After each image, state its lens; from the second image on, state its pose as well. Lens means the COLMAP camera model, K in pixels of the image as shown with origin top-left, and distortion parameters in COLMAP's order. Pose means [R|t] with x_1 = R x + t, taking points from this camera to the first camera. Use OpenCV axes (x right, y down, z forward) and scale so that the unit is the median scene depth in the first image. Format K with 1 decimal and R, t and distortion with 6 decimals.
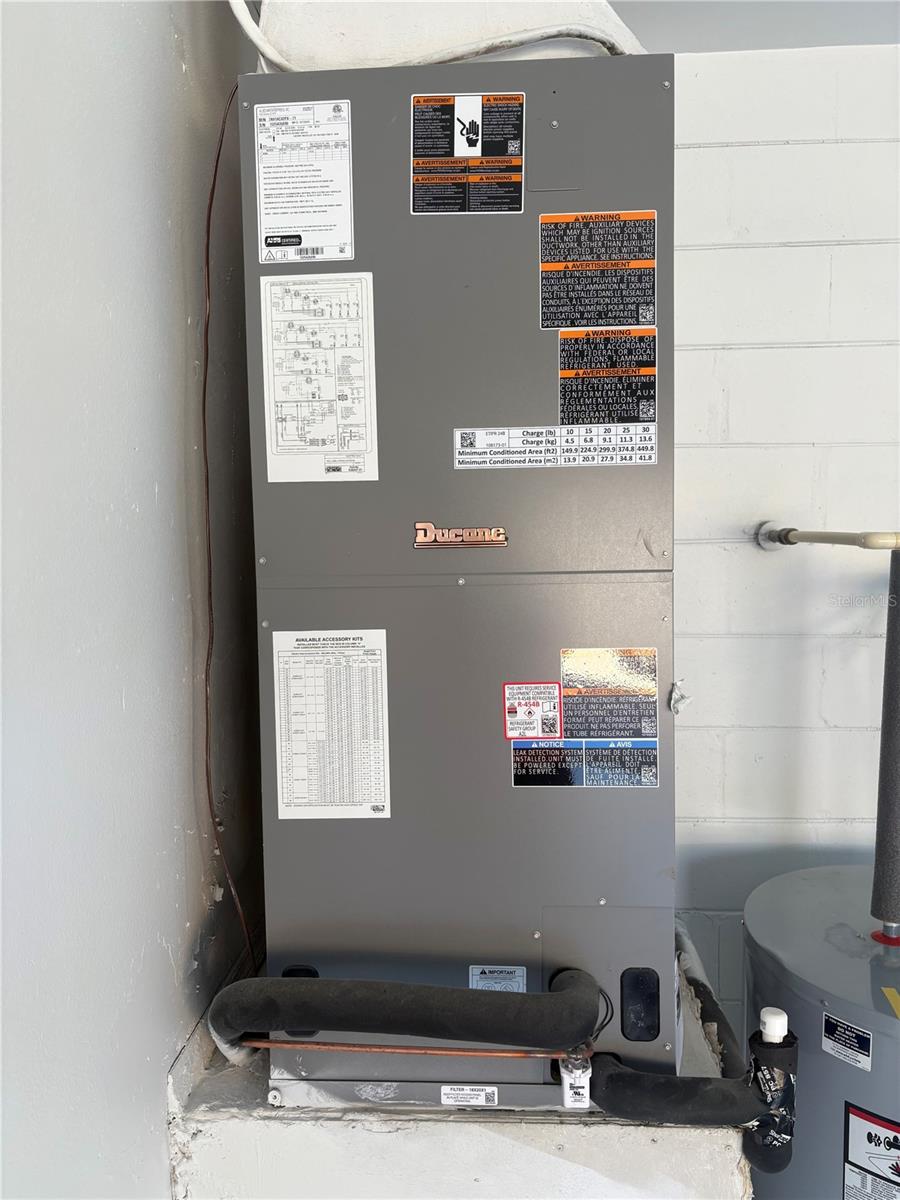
lens RADIAL K [[913.3, 0, 449.4], [0, 913.3, 603.7], [0, 0, 1]] dist [0.048206, -0.029455]
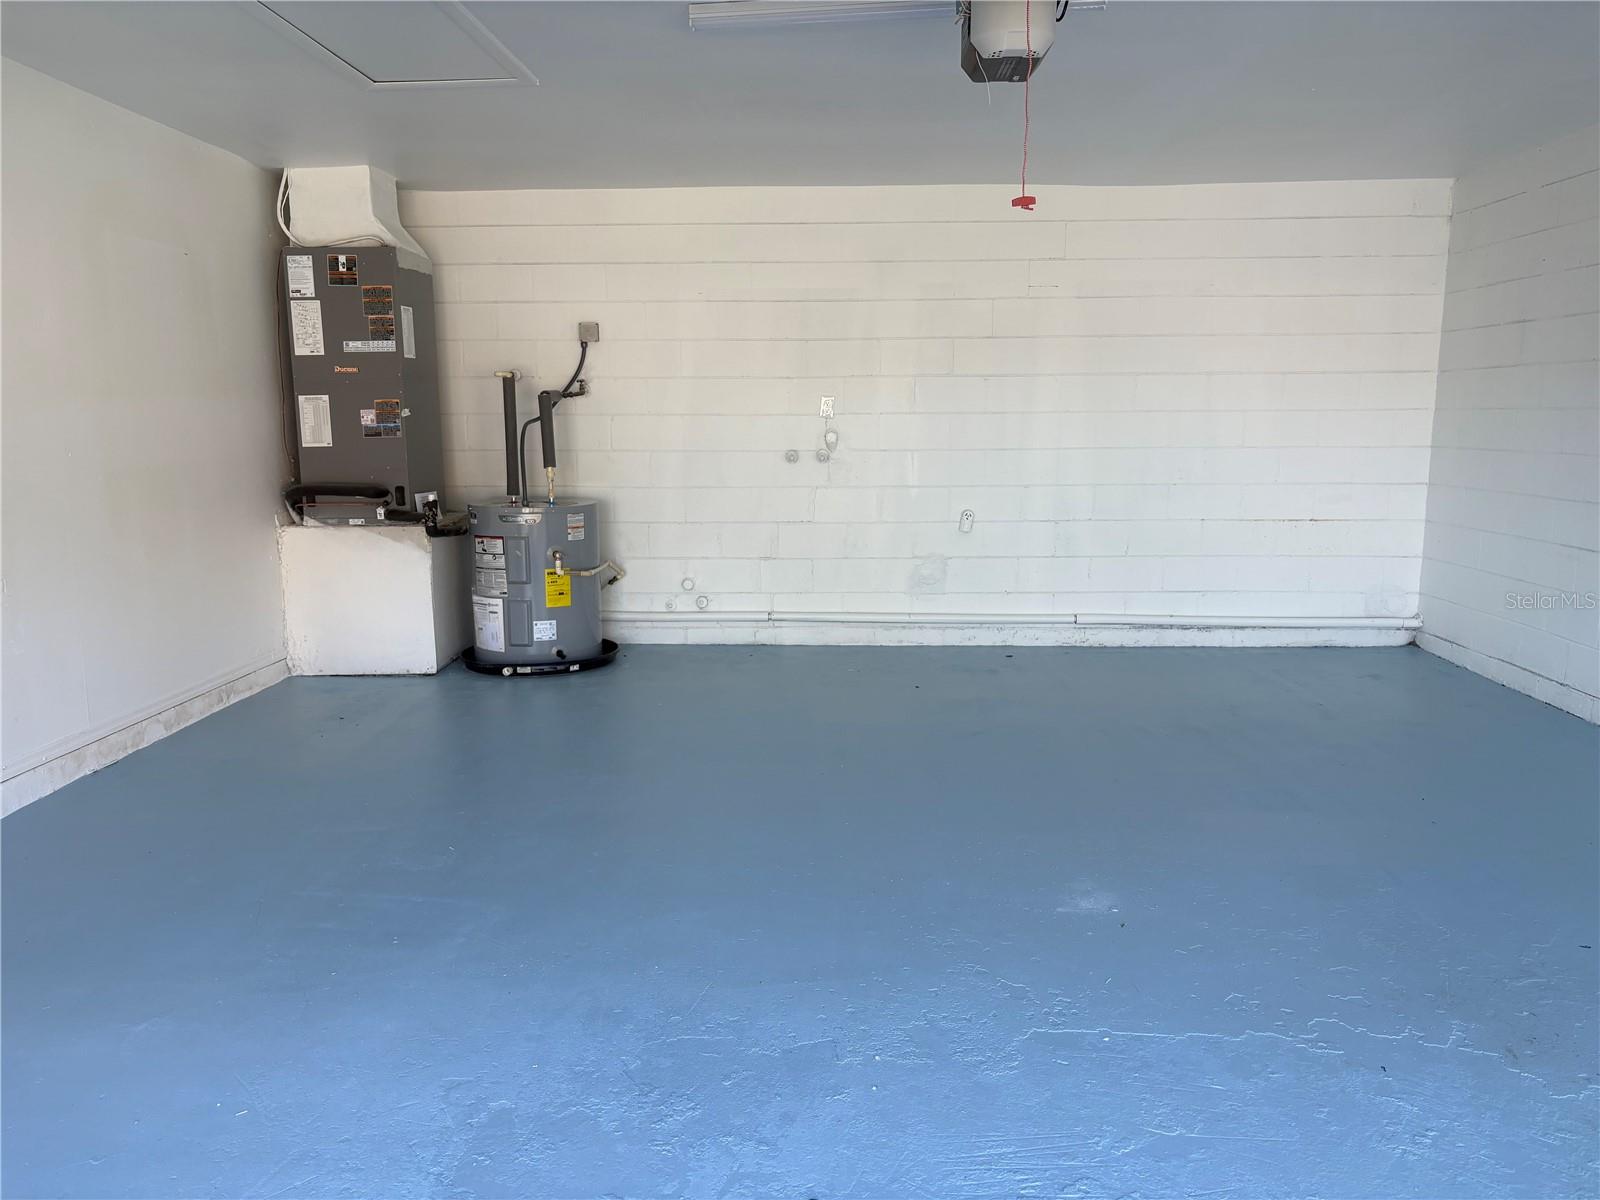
lens RADIAL K [[1217.8, 0, 798.3], [0, 1217.8, 595.3], [0, 0, 1]] dist [0.048206, -0.029455]
pose [[0.999913, 0.000804, 0.013145, 1.821449], [-0.001790, 0.997169, 0.075177, 0.472380], [-0.013047, -0.075194, 0.997084, -4.174469]]
